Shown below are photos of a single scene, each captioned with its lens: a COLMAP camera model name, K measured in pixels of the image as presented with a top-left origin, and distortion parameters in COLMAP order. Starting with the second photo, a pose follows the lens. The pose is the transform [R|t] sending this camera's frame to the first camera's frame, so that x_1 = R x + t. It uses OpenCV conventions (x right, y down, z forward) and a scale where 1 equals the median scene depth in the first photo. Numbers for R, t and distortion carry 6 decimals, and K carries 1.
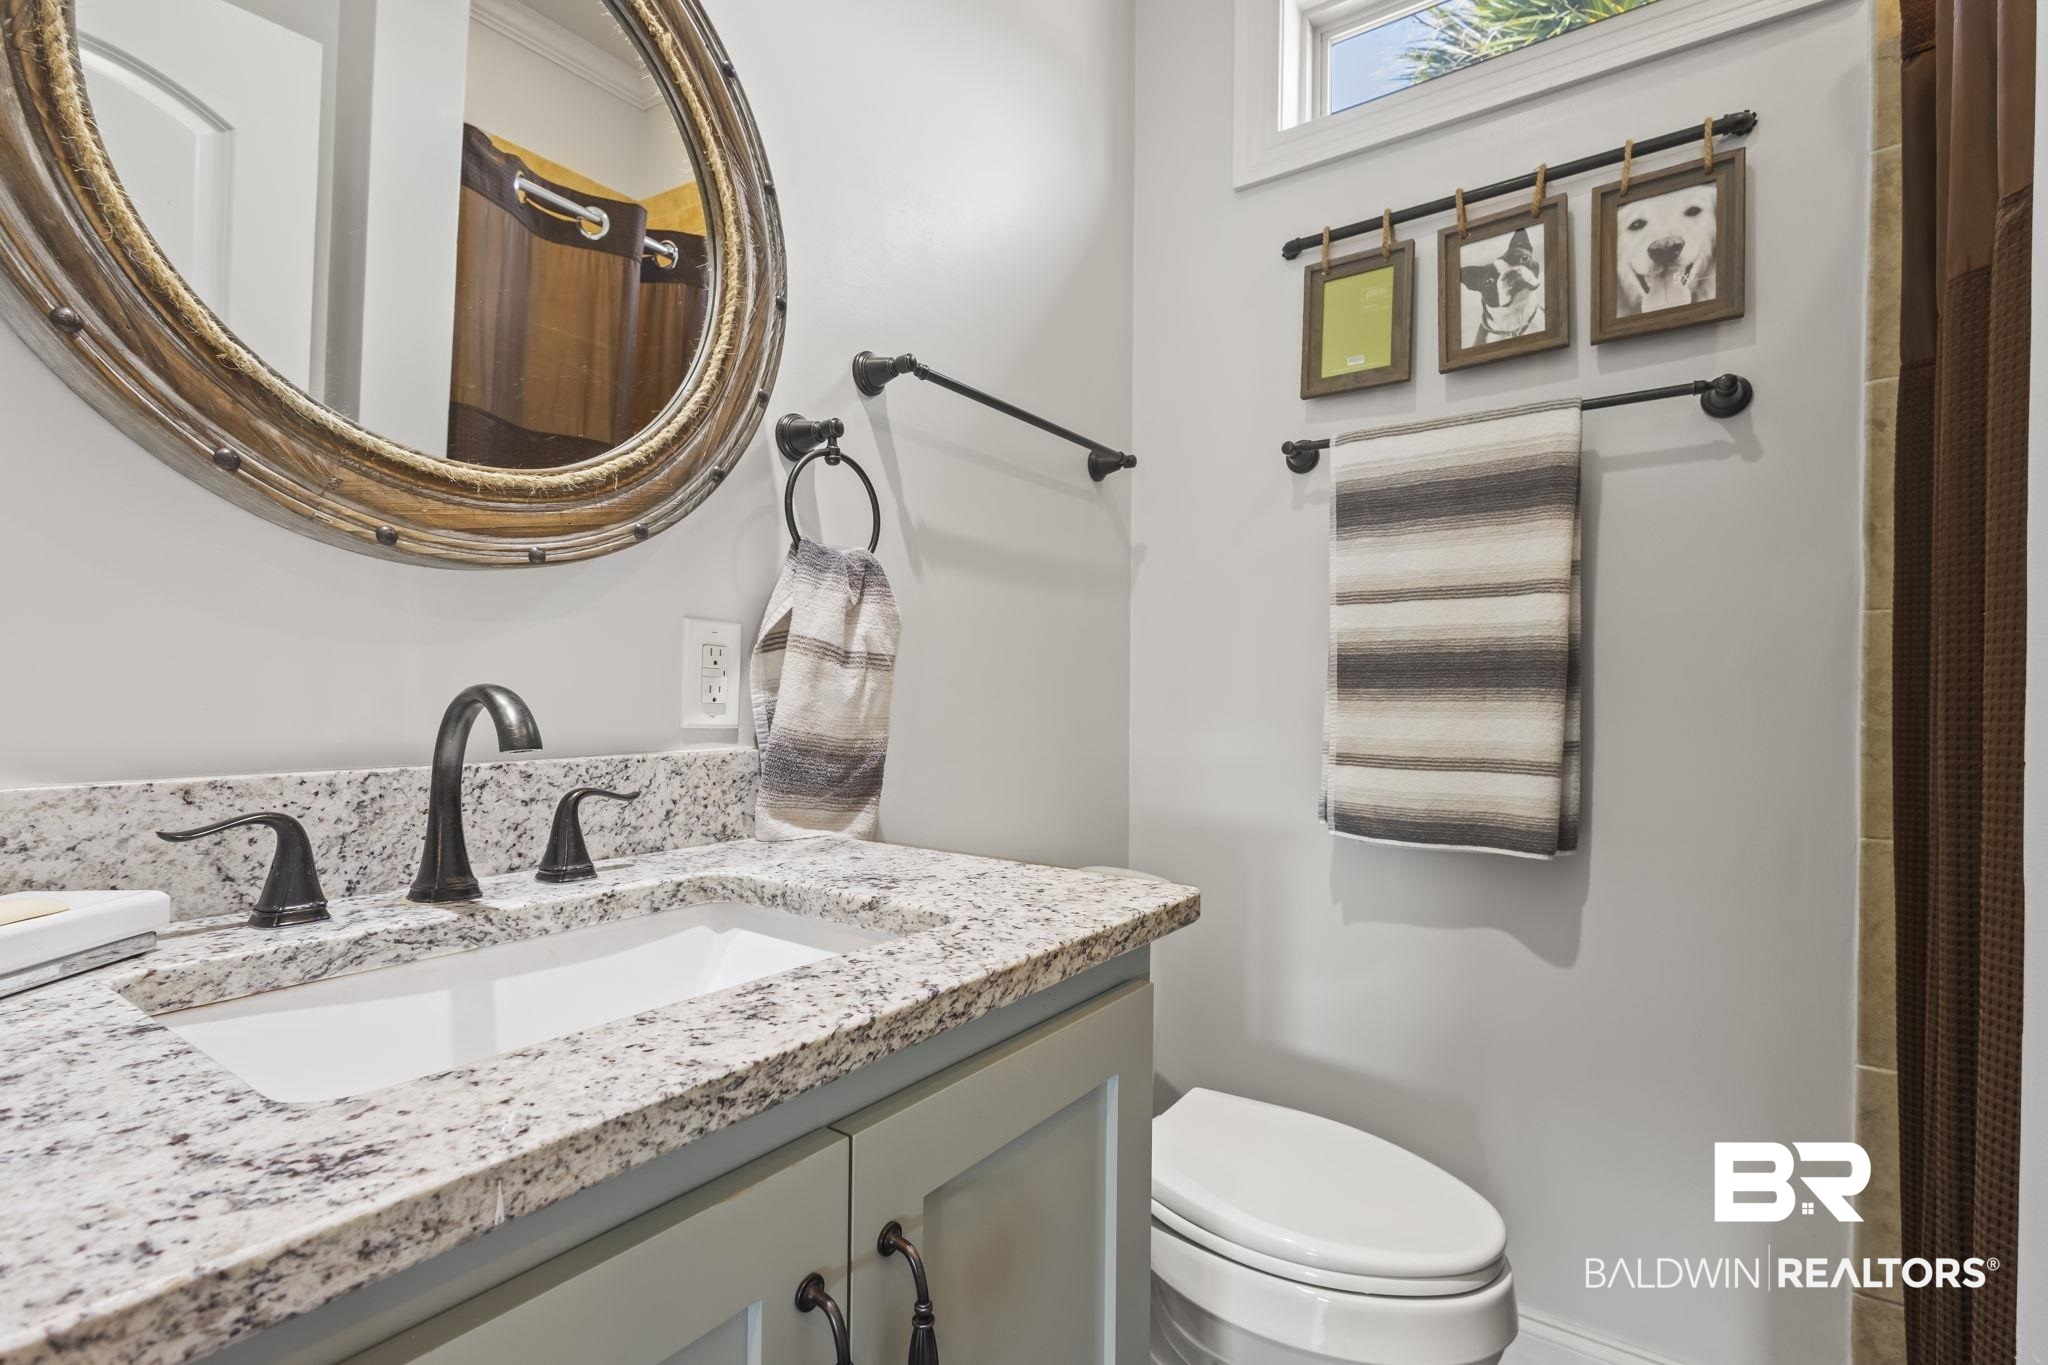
lens RADIAL K [[950.1, 0, 1025.9], [0, 950.1, 705.4], [0, 0, 1]] dist [0.011270, -0.000079]
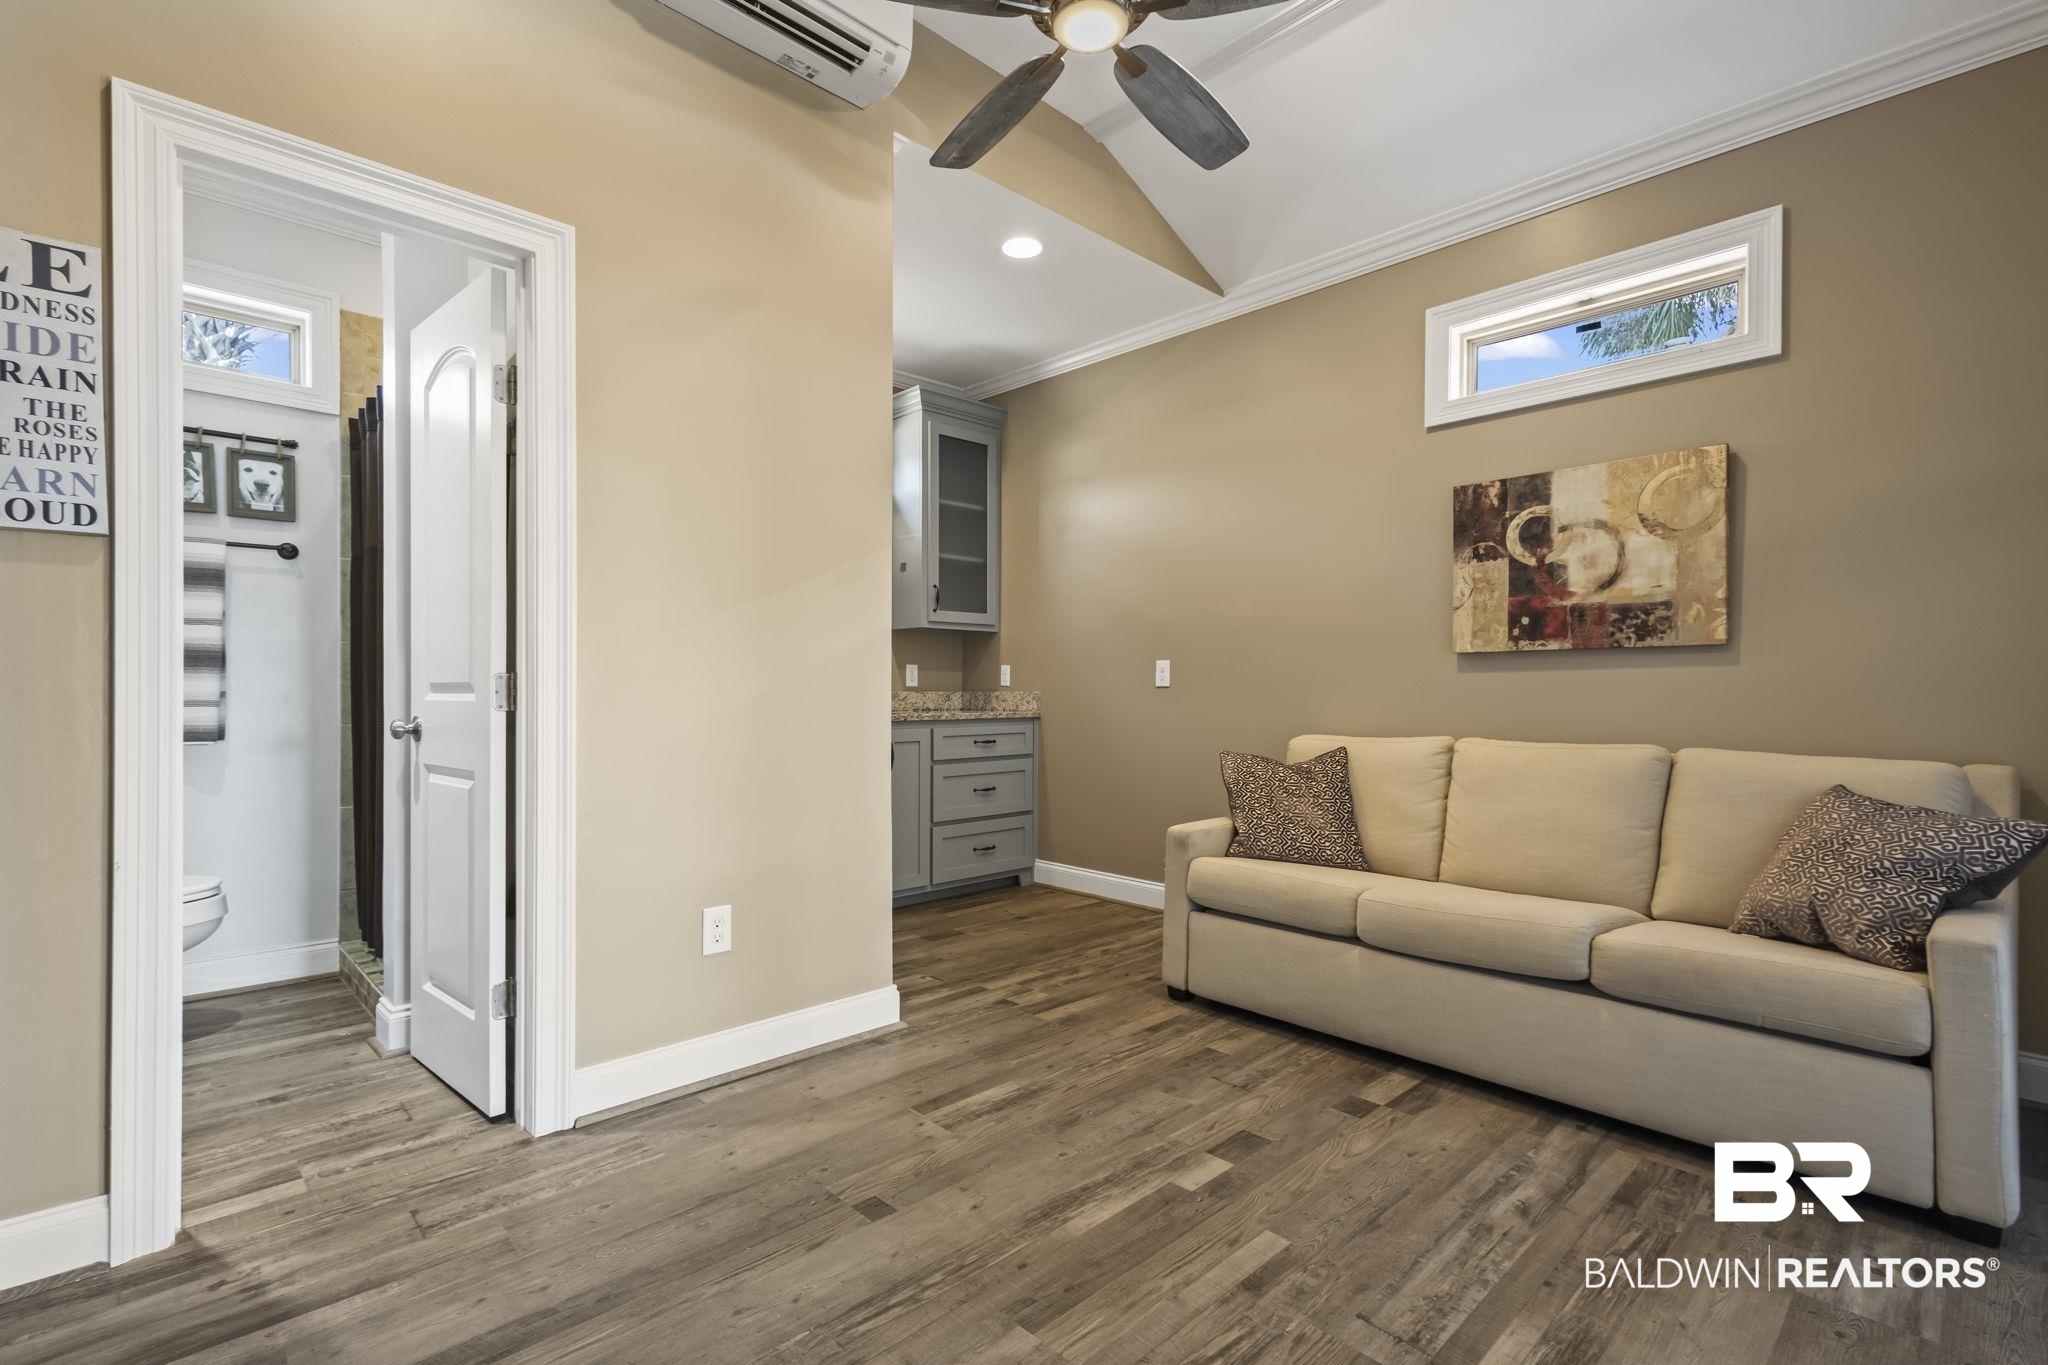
lens RADIAL K [[941.6, 0, 1020.4], [0, 941.6, 693.9], [0, 0, 1]] dist [0.003219, 0.000186]
pose [[0.196080, -0.009012, 0.980547, -1.704645], [0.008719, 0.999934, 0.007447, 0.059606], [-0.980549, 0.007089, 0.196146, -1.758586]]
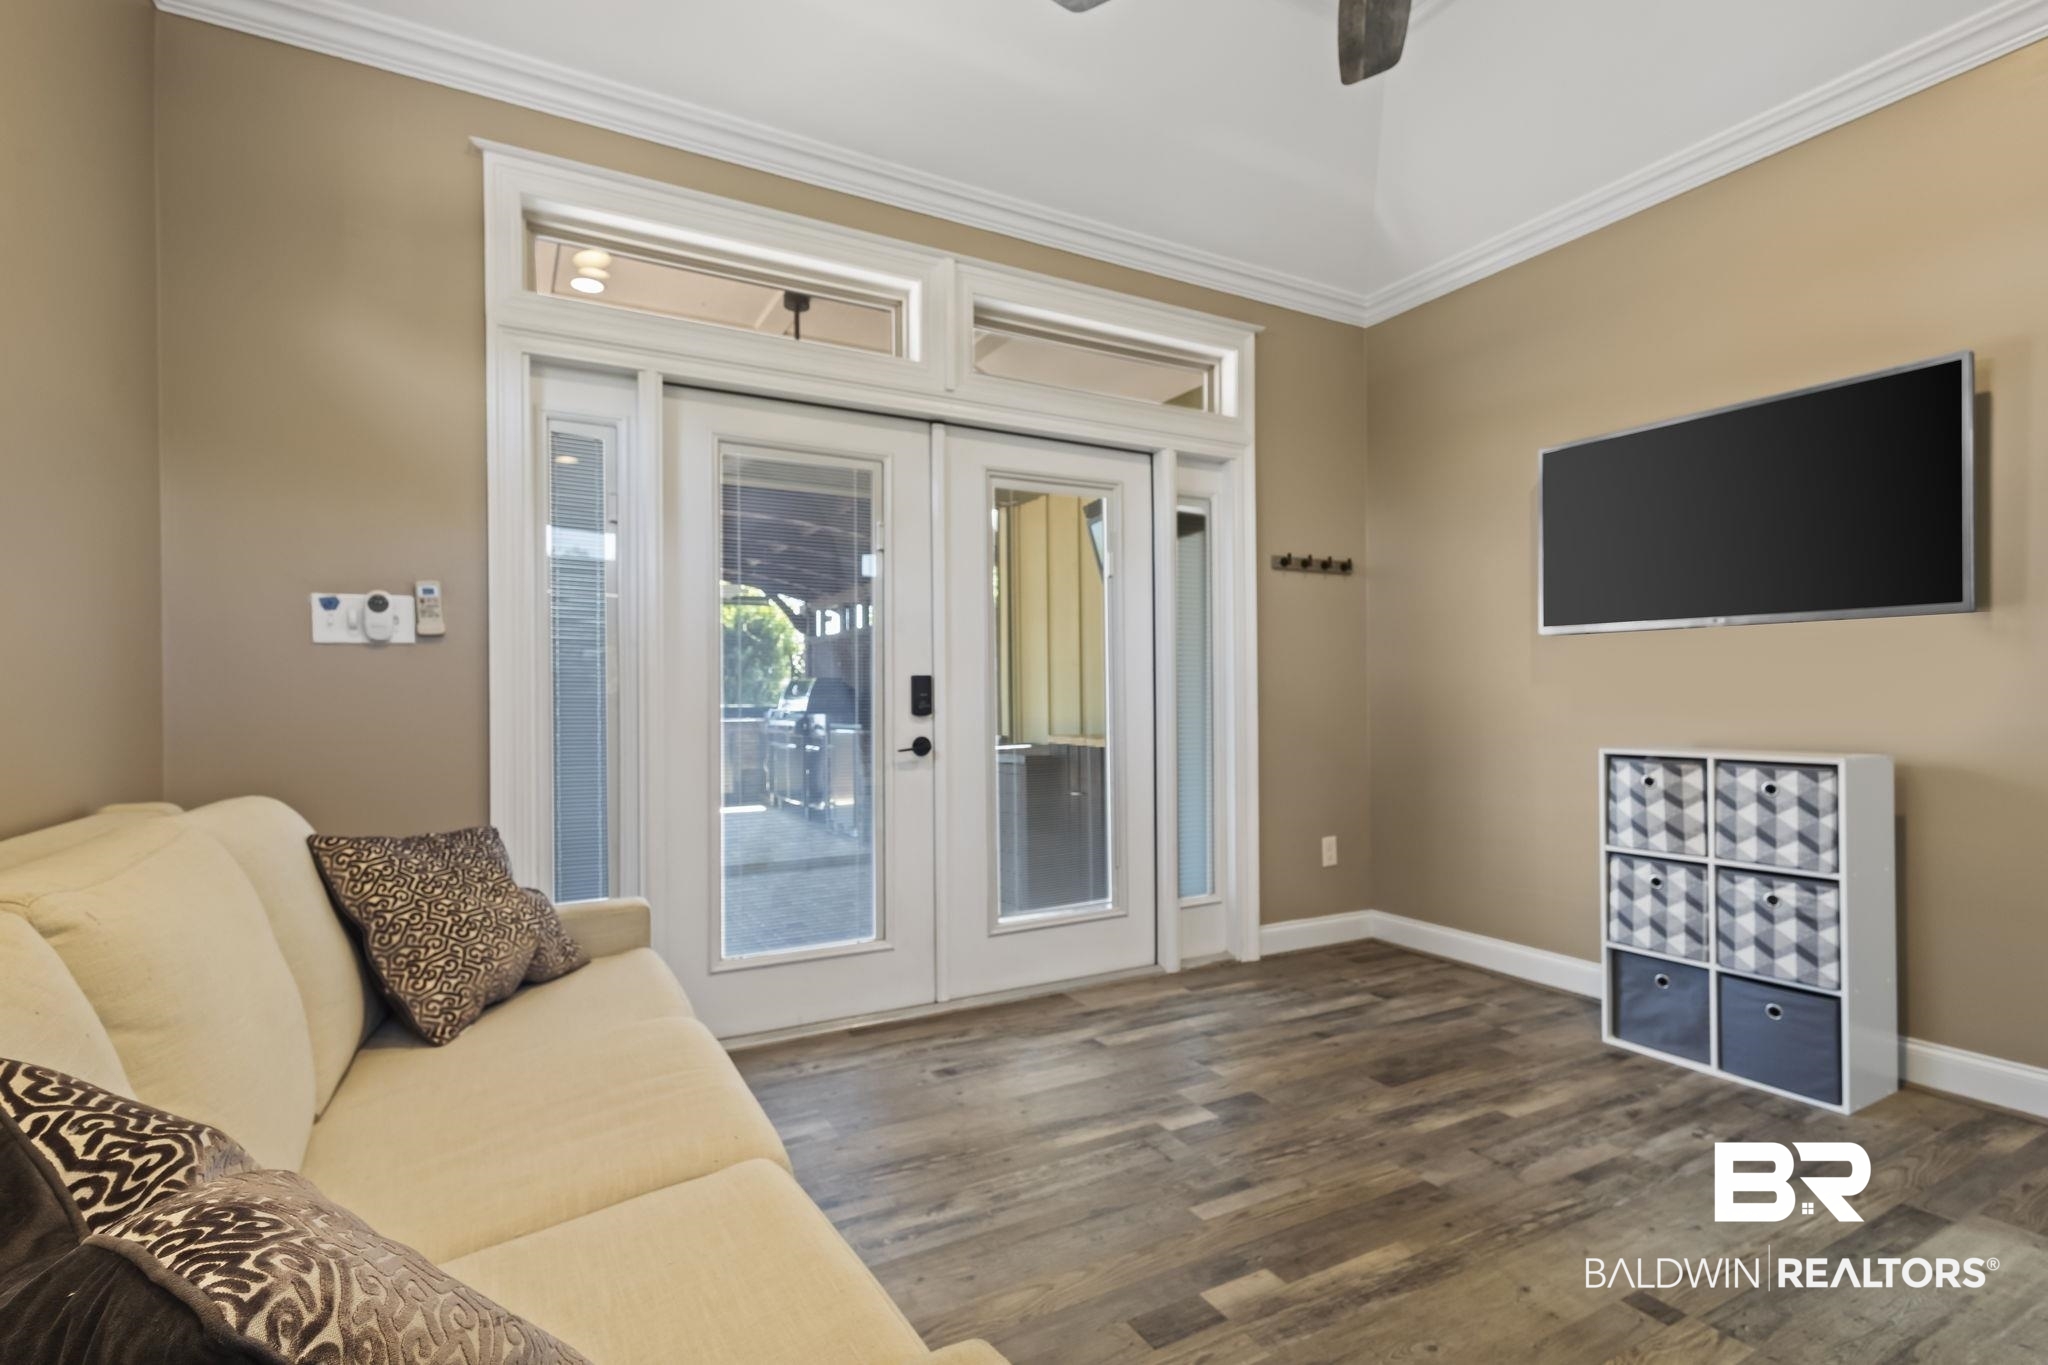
lens RADIAL K [[950.1, 0, 1025.9], [0, 950.1, 705.4], [0, 0, 1]] dist [0.011270, -0.000079]
pose [[-0.434674, 0.003514, -0.900581, 1.875121], [-0.007648, 0.999942, 0.007593, 0.061018], [0.900556, 0.010188, -0.434622, -1.378399]]
